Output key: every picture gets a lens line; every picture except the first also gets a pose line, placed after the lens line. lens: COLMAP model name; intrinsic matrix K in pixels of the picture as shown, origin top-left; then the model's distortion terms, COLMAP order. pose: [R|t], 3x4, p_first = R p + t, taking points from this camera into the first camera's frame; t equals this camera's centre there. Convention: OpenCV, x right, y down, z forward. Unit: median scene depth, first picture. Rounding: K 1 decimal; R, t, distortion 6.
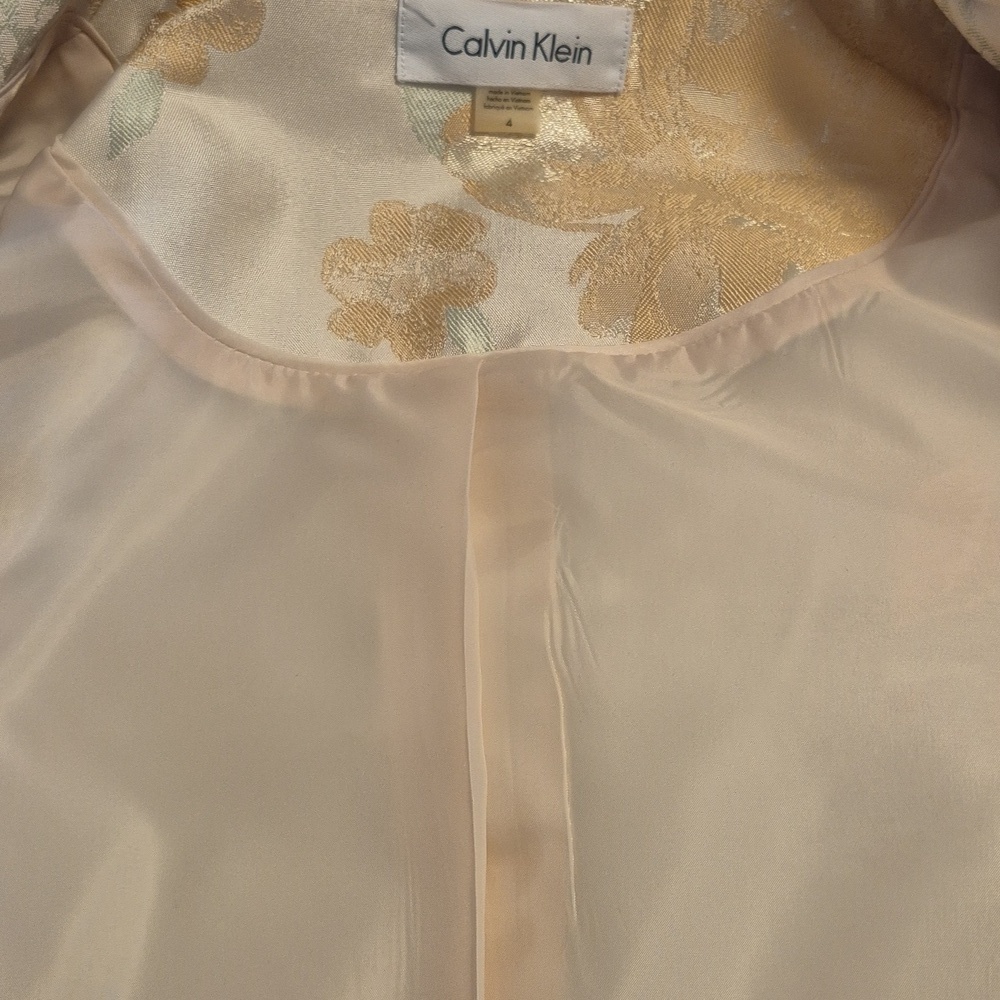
lens RADIAL K [[1477.1, 0, 500.0], [0, 1477.1, 498.9], [0, 0, 1]] dist [0.111322, 0.000000]
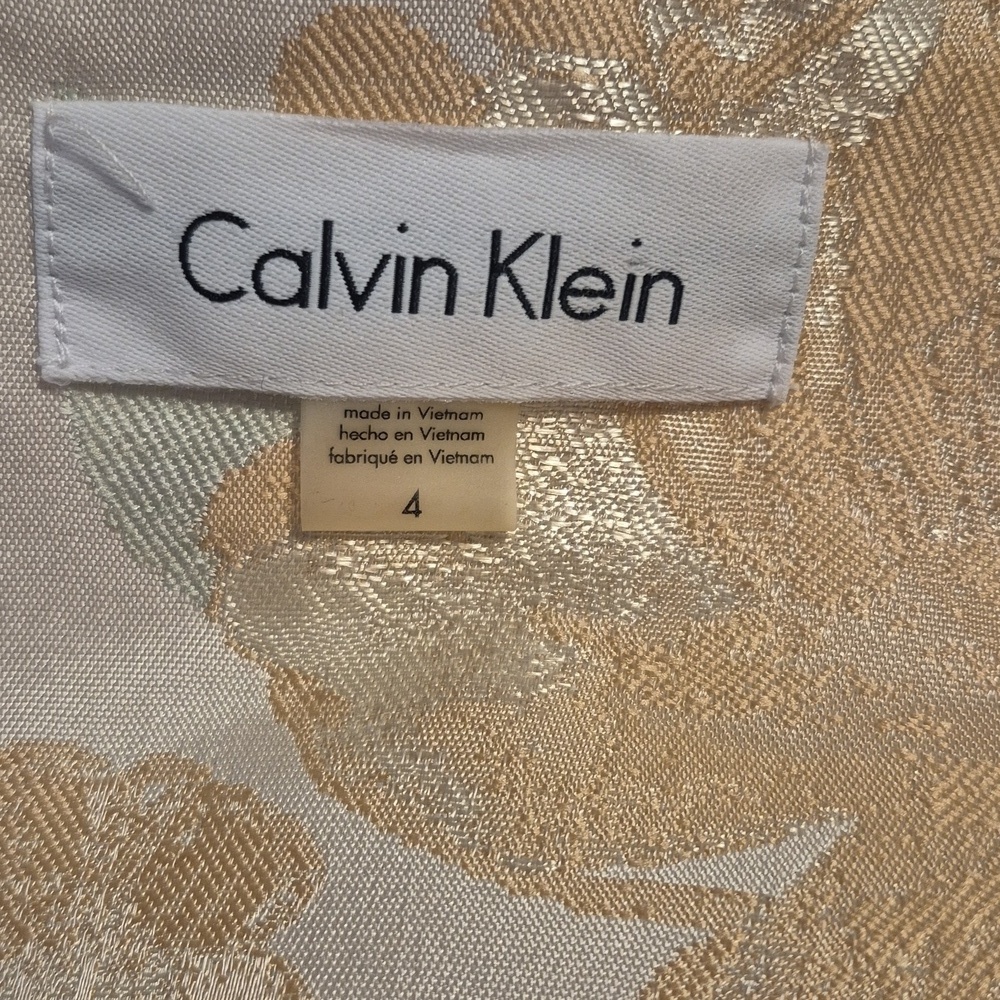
lens RADIAL K [[1477.1, 0, 500.0], [0, 1477.1, 501.0], [0, 0, 1]] dist [0.111322, 0.000000]
pose [[0.993547, 0.022611, -0.111147, 0.058990], [-0.024734, 0.999536, -0.017754, -0.250840], [0.110694, 0.020388, 0.993645, 0.700966]]
